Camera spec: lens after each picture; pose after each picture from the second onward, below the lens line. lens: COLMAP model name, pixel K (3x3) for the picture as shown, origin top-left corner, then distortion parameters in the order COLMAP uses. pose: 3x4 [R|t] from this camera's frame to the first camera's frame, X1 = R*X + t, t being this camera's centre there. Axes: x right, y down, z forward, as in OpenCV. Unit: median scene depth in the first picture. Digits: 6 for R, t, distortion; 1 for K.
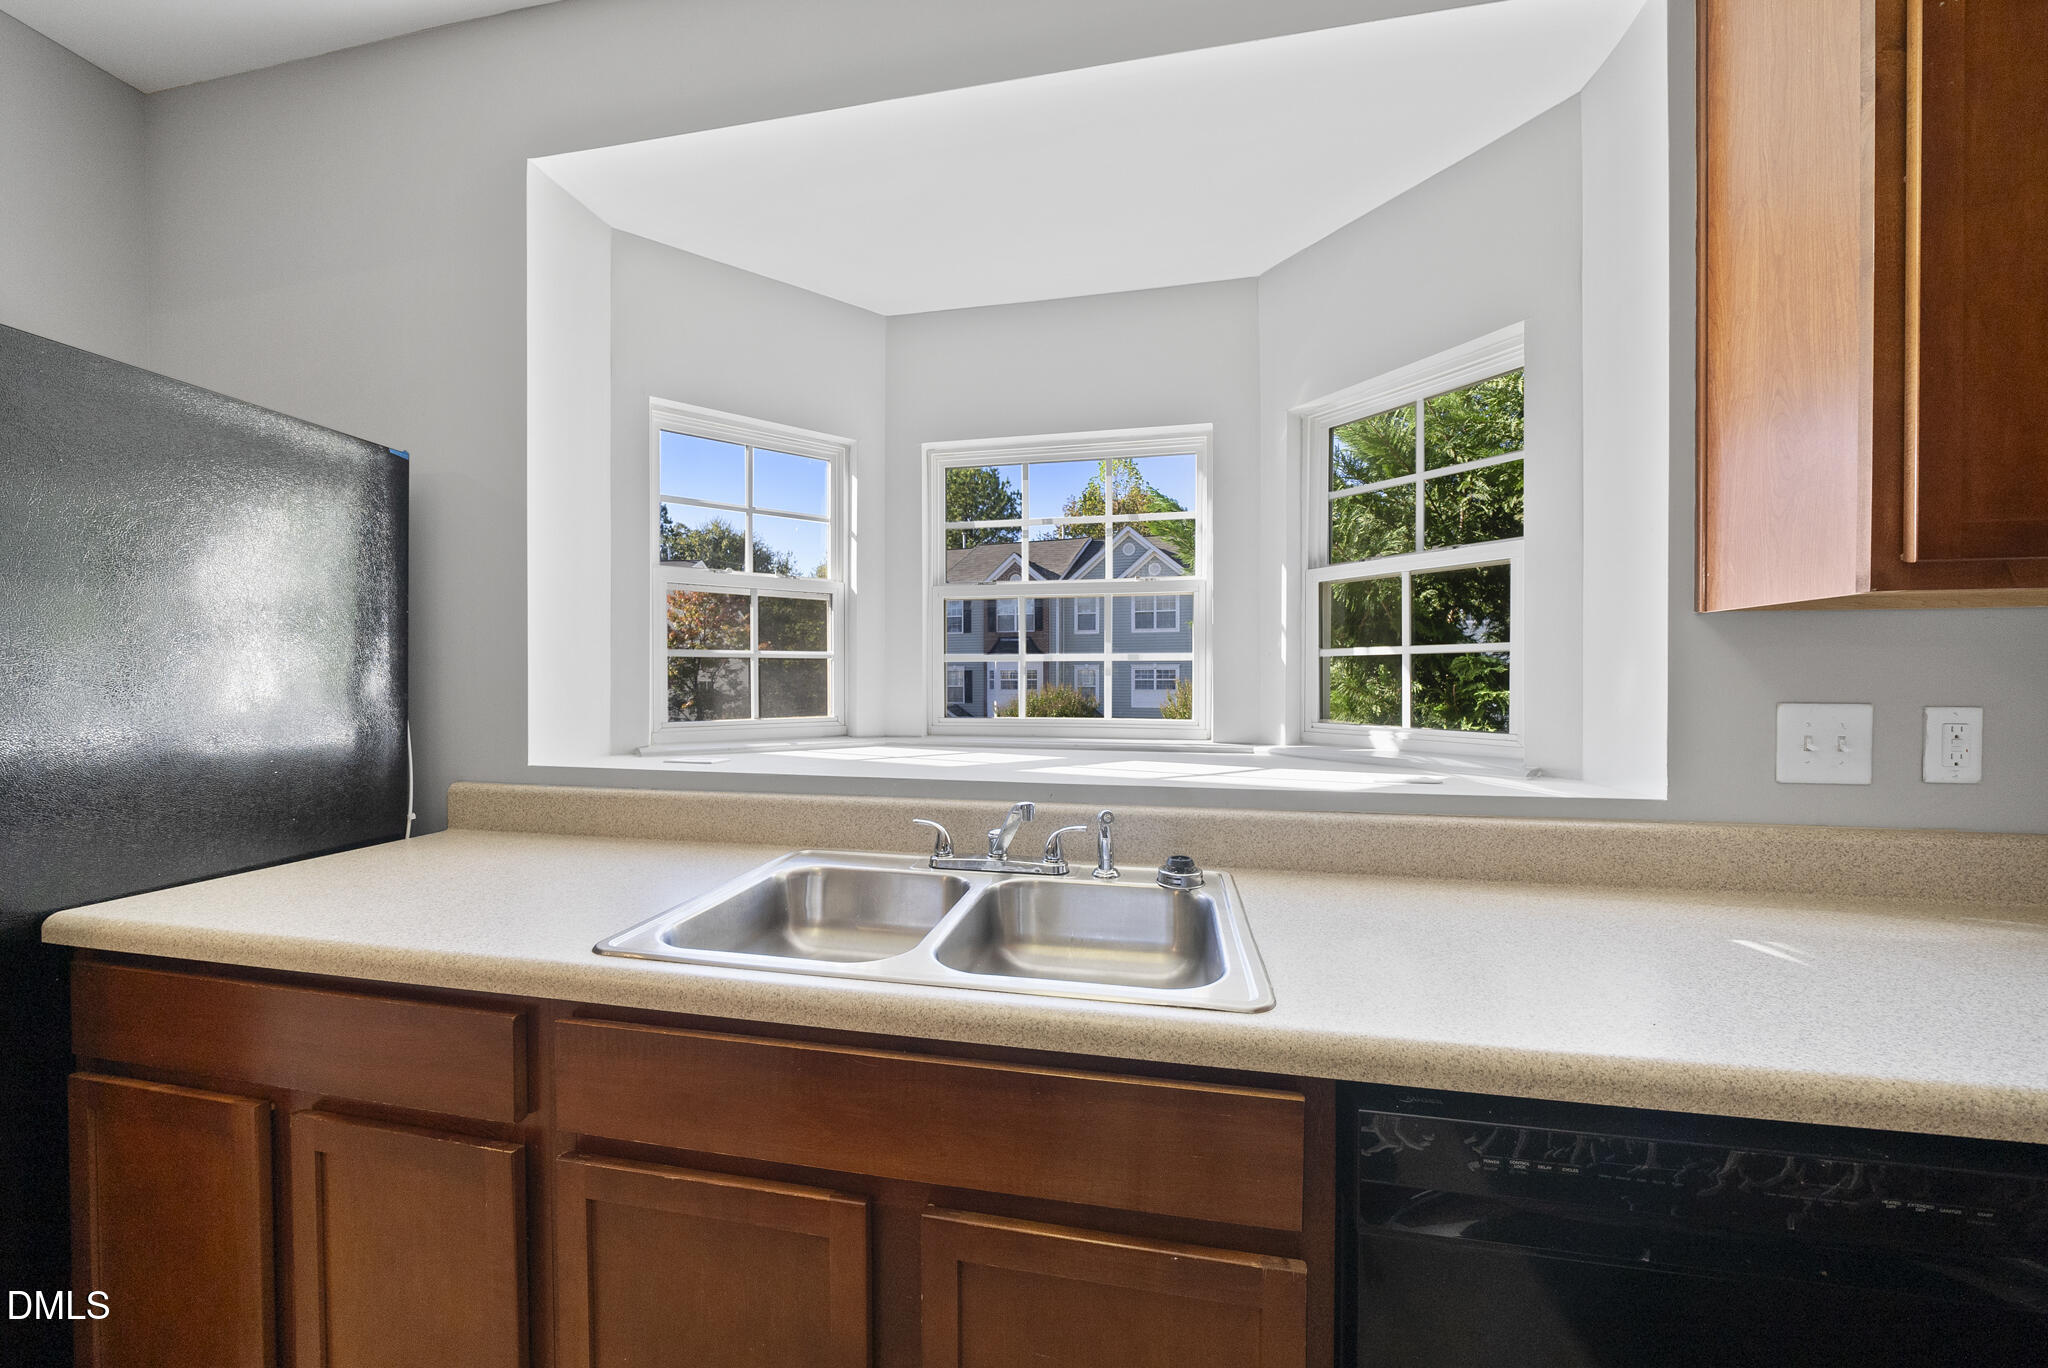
lens RADIAL K [[716.1, 0, 1022.8], [0, 716.1, 685.8], [0, 0, 1]] dist [-0.007865, 0.000071]
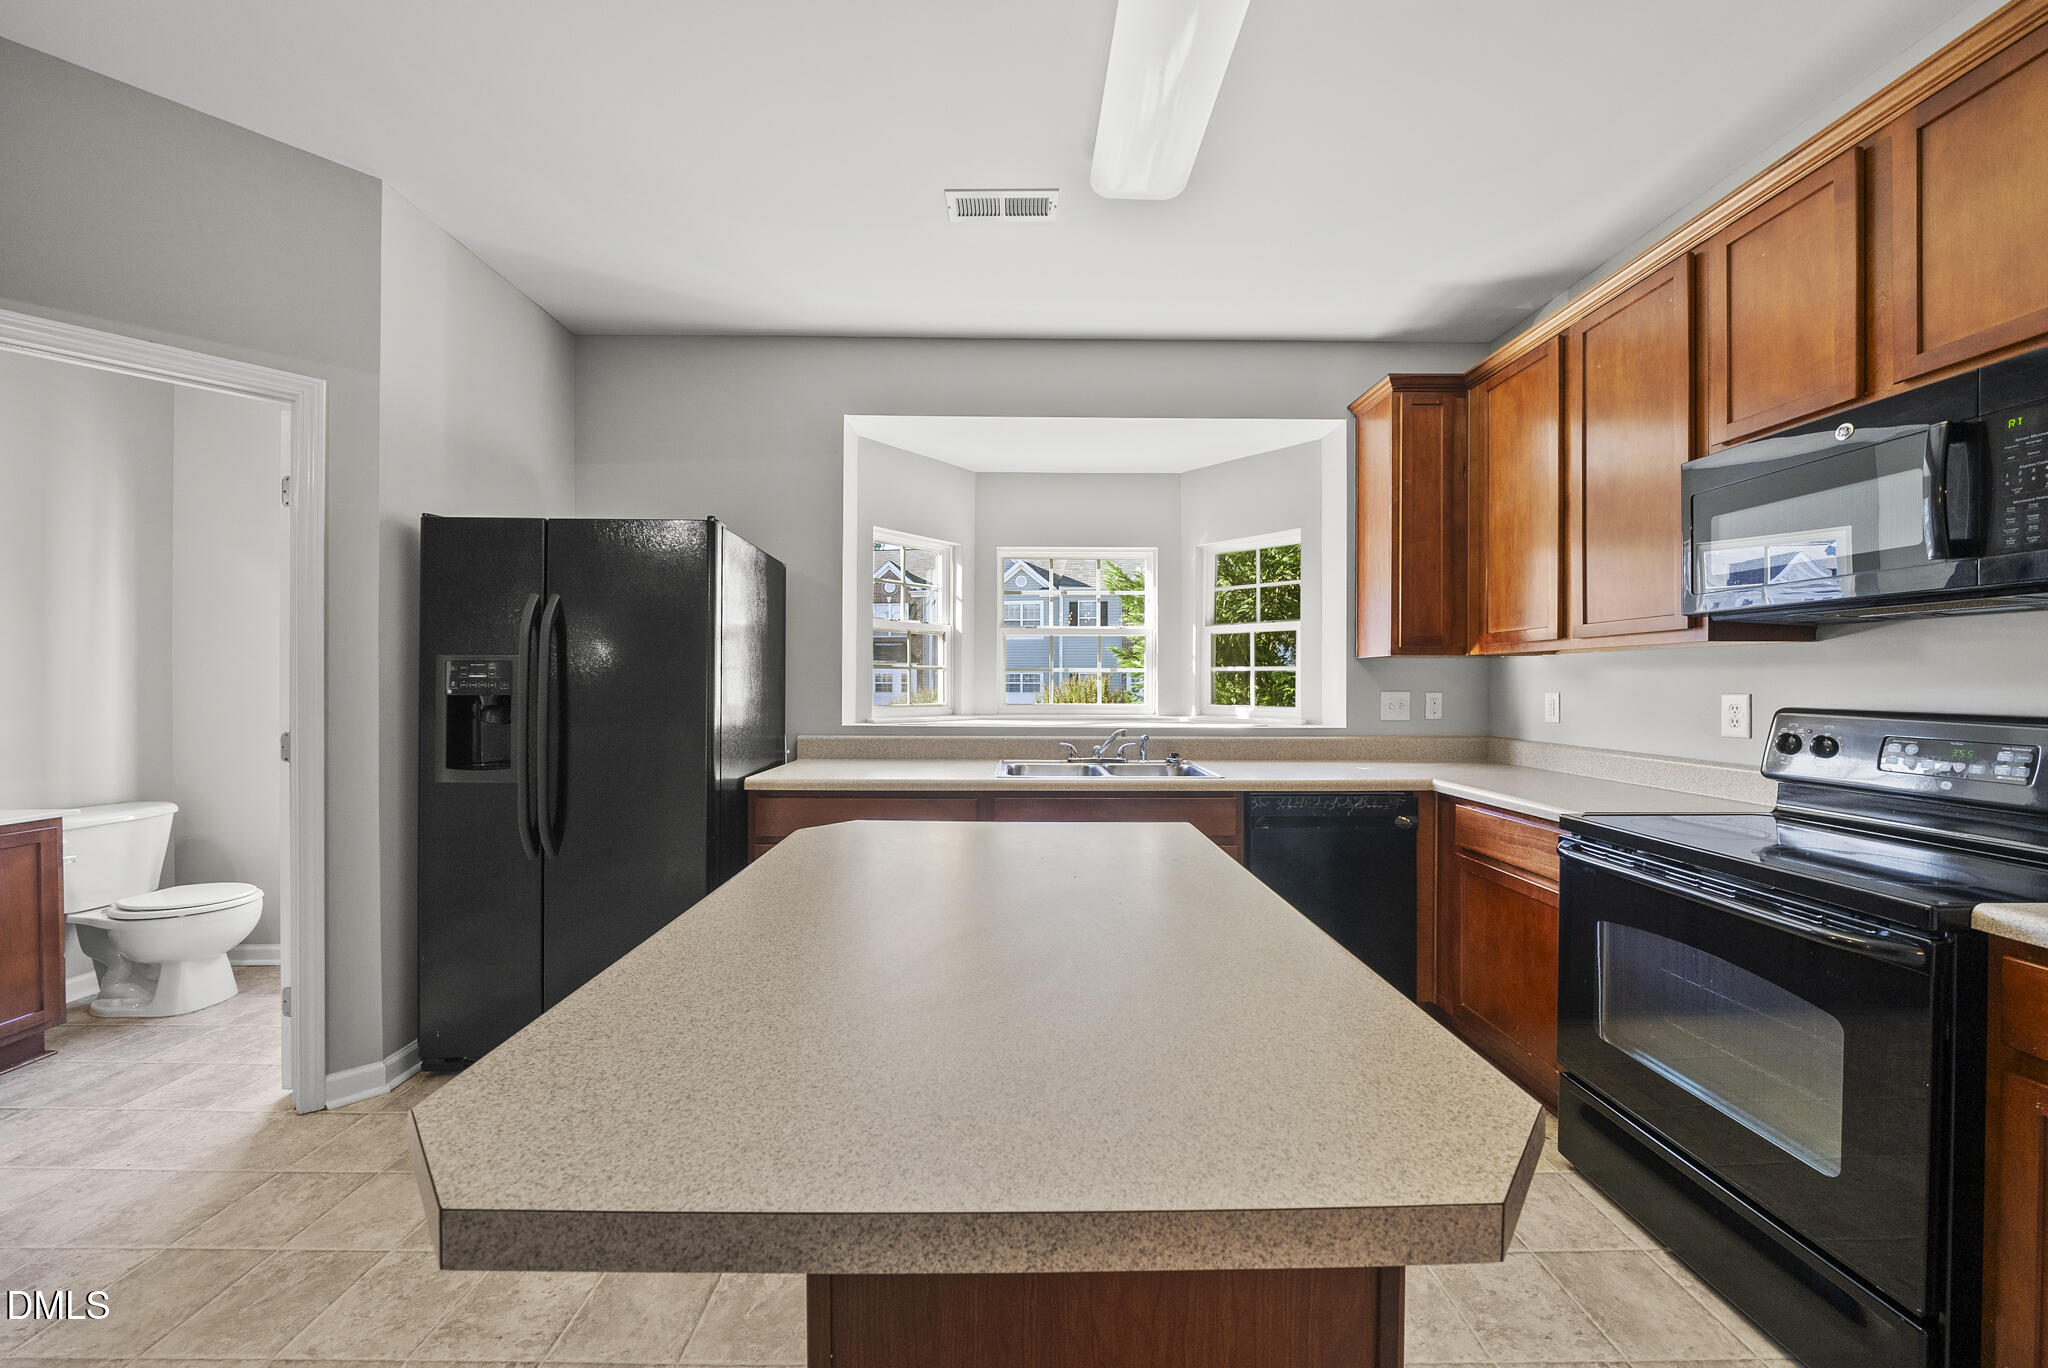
lens RADIAL K [[716.1, 0, 1022.8], [0, 716.1, 685.8], [0, 0, 1]] dist [-0.007865, 0.000071]
pose [[0.978422, 0.000199, 0.206615, -0.593565], [0.000824, 0.999988, -0.004868, 0.011188], [-0.206614, 0.004934, 0.978410, -0.976239]]
